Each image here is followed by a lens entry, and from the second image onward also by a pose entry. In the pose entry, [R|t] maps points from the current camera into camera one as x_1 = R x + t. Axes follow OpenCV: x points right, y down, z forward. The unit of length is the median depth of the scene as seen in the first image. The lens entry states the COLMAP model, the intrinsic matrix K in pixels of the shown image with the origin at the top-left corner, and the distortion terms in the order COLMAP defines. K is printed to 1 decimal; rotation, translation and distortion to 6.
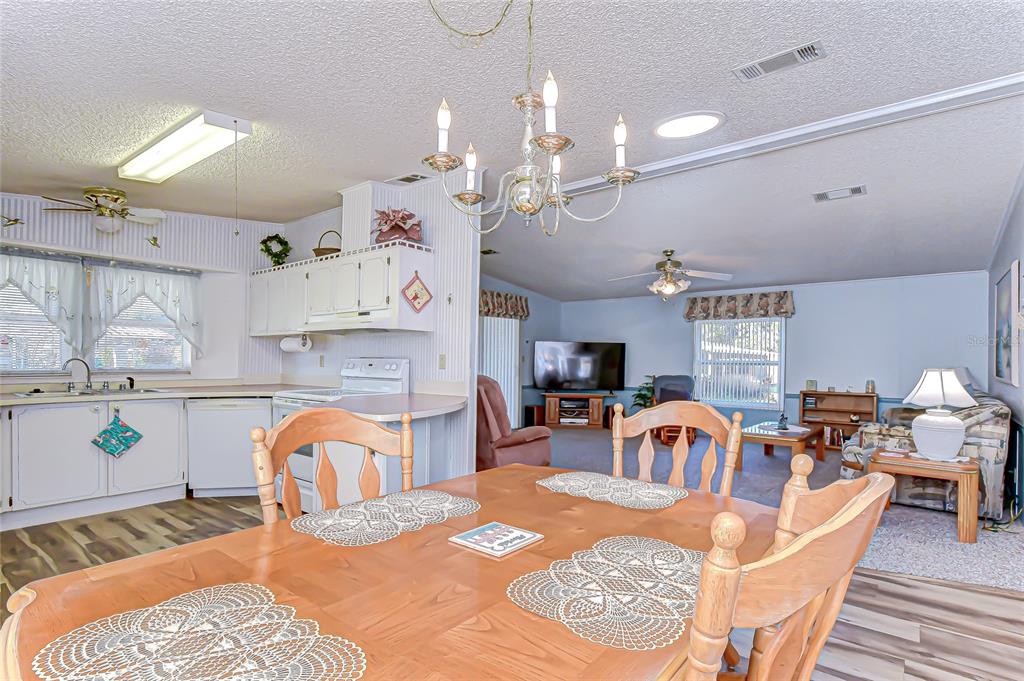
lens RADIAL K [[458.8, 0, 507.5], [0, 458.8, 361.6], [0, 0, 1]] dist [-0.000875, -0.003886]
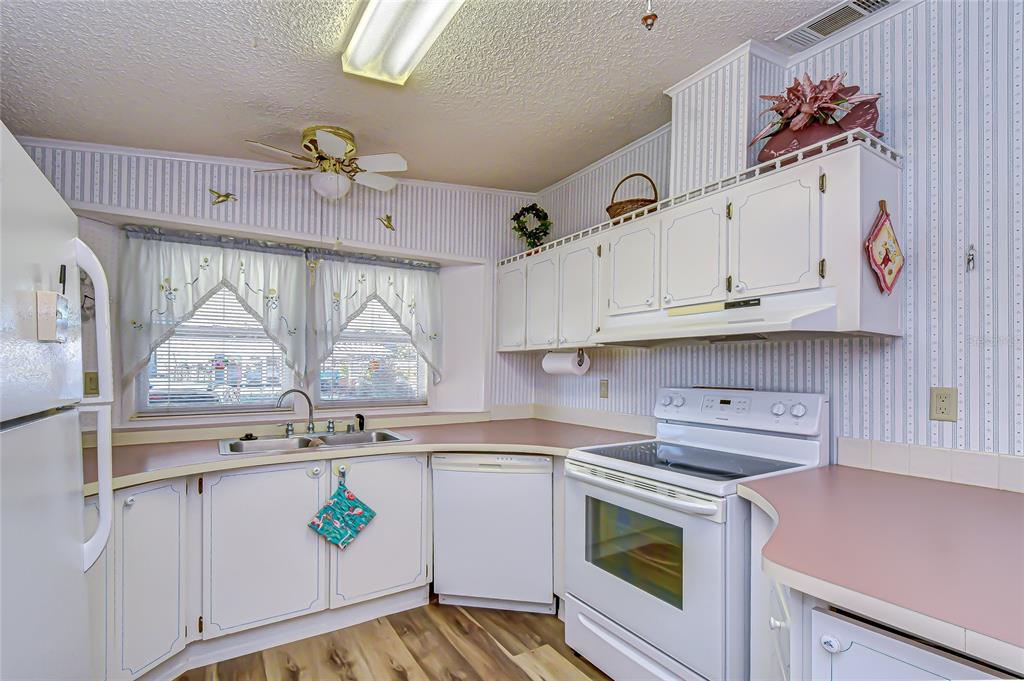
lens RADIAL K [[460.0, 0, 516.3], [0, 460.0, 365.7], [0, 0, 1]] dist [0.000579, -0.000135]
pose [[0.935141, -0.006678, -0.354214, -0.358467], [0.001898, 0.999902, -0.013841, -0.030293], [0.354272, 0.012271, 0.935062, 0.435622]]
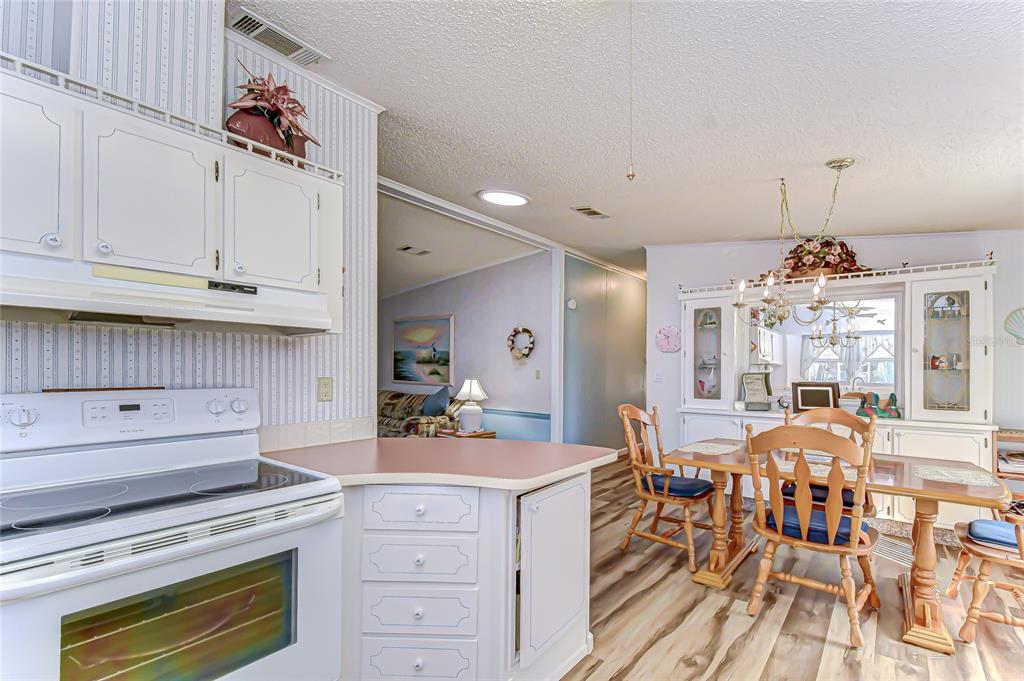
lens RADIAL K [[452.7, 0, 534.4], [0, 452.7, 367.1], [0, 0, 1]] dist [-0.000179, -0.000126]
pose [[0.044182, -0.003816, 0.999016, -0.712095], [-0.002832, 0.999988, 0.003945, -0.031566], [-0.999020, -0.003003, 0.044170, 0.681501]]
